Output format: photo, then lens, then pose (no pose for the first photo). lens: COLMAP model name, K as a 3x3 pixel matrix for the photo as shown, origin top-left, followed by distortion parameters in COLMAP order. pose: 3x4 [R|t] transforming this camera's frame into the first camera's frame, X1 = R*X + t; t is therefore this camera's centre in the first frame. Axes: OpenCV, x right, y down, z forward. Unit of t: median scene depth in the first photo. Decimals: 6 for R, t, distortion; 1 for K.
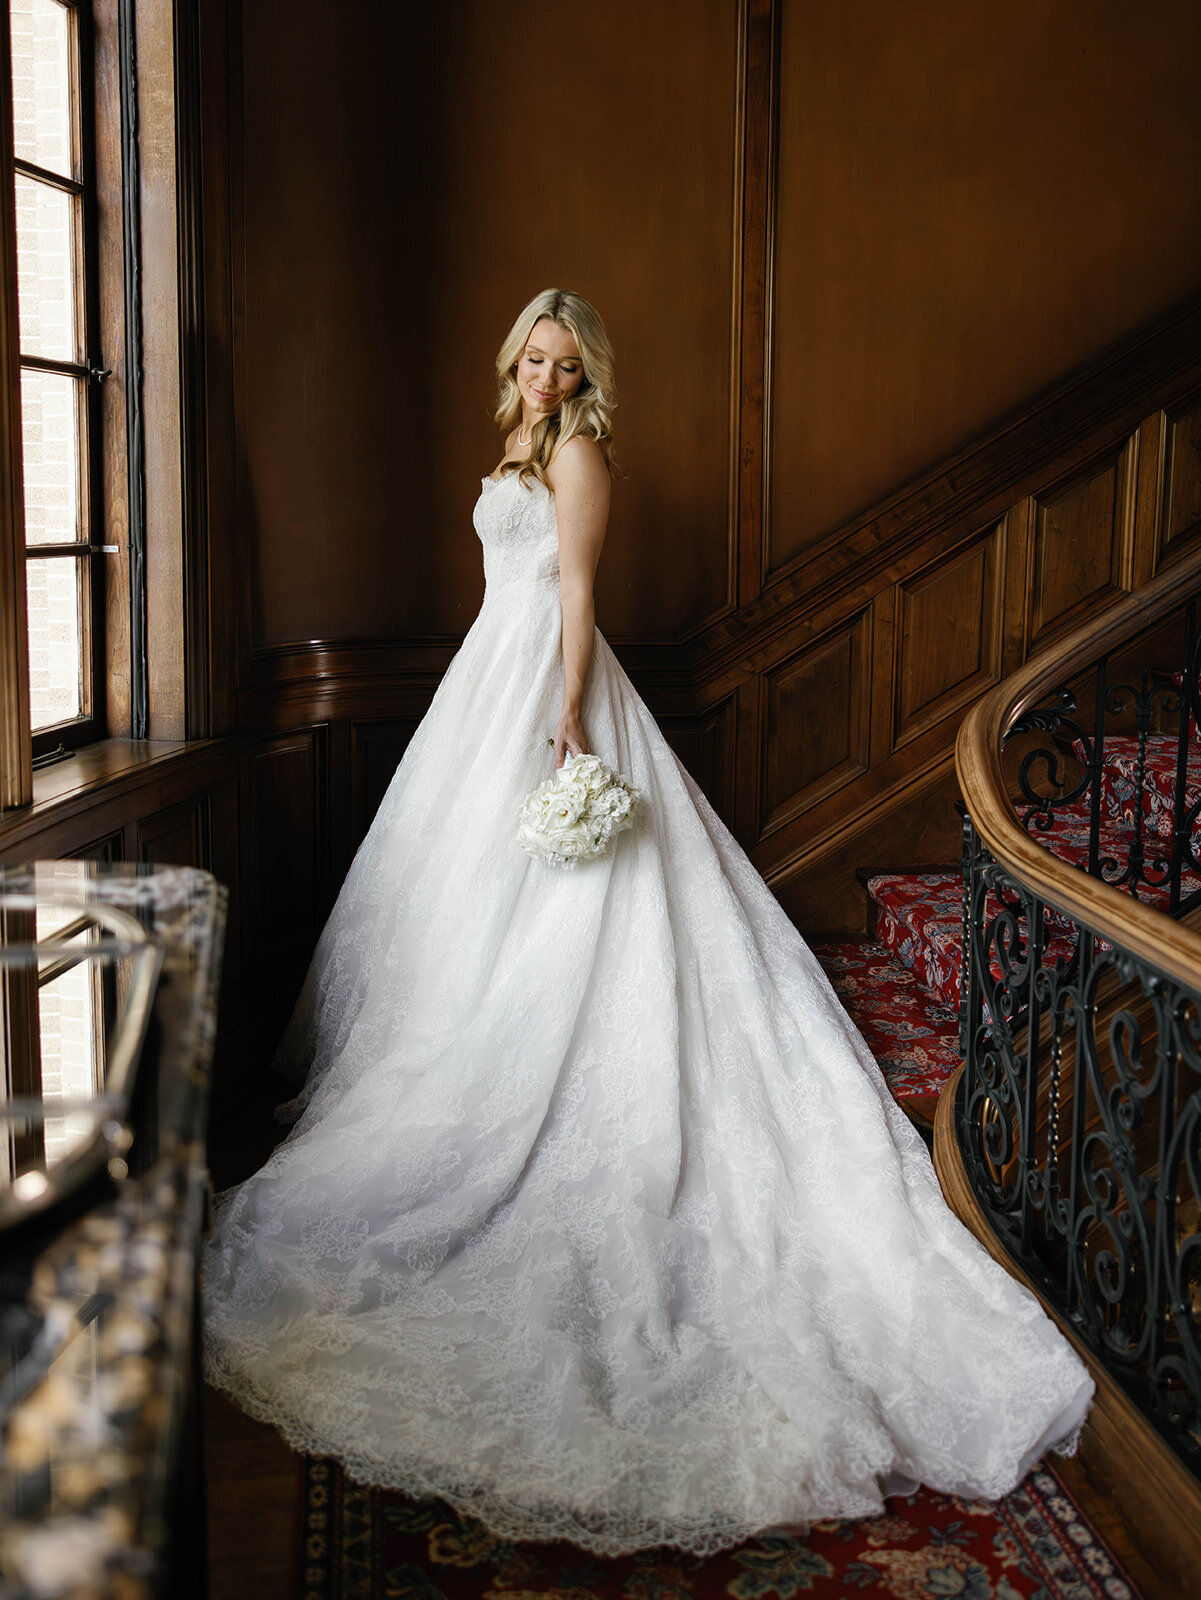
lens RADIAL K [[2017.0, 0, 600.5], [0, 2017.0, 800.0], [0, 0, 1]] dist [0.019814, 0.024011]
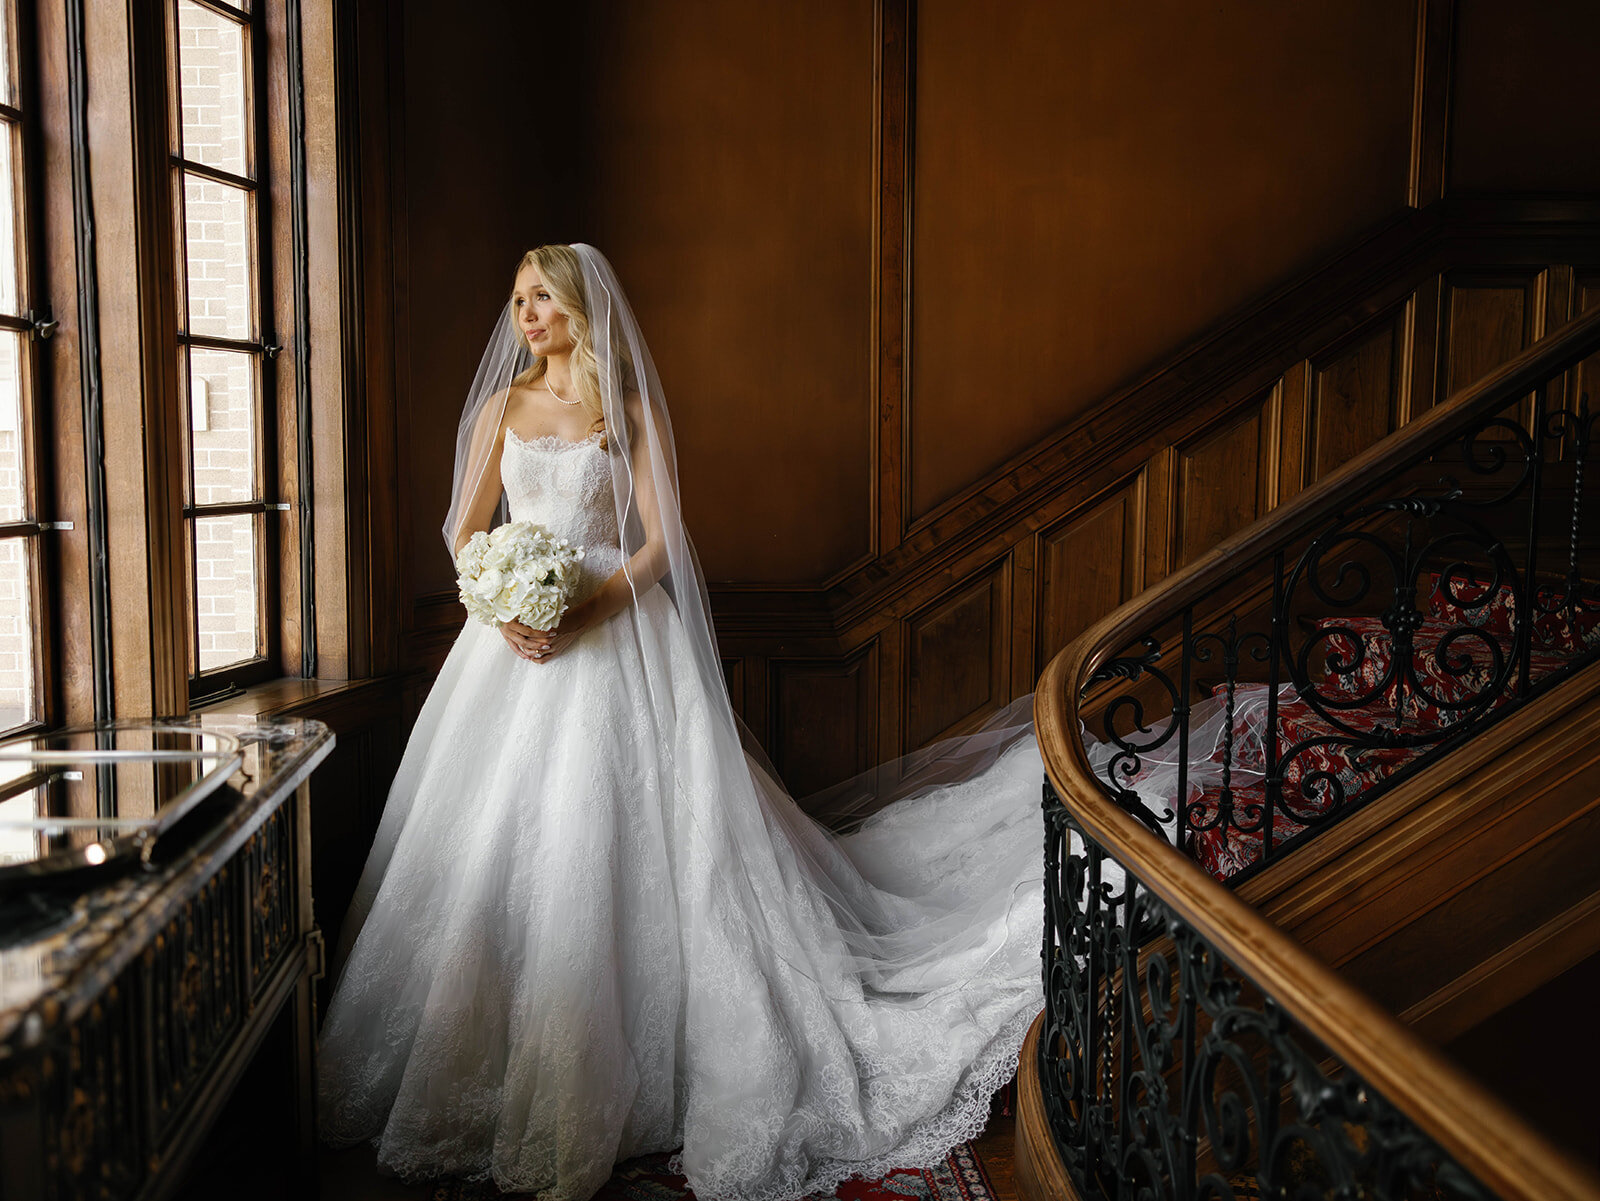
lens RADIAL K [[2017.0, 0, 796.9], [0, 2017.0, 704.0], [0, 0, 1]] dist [0.019814, 0.024011]
pose [[0.983167, 0.011185, -0.182367, 0.217666], [-0.013132, 0.999869, -0.009469, -0.008225], [0.182237, 0.011705, 0.983185, -0.035100]]
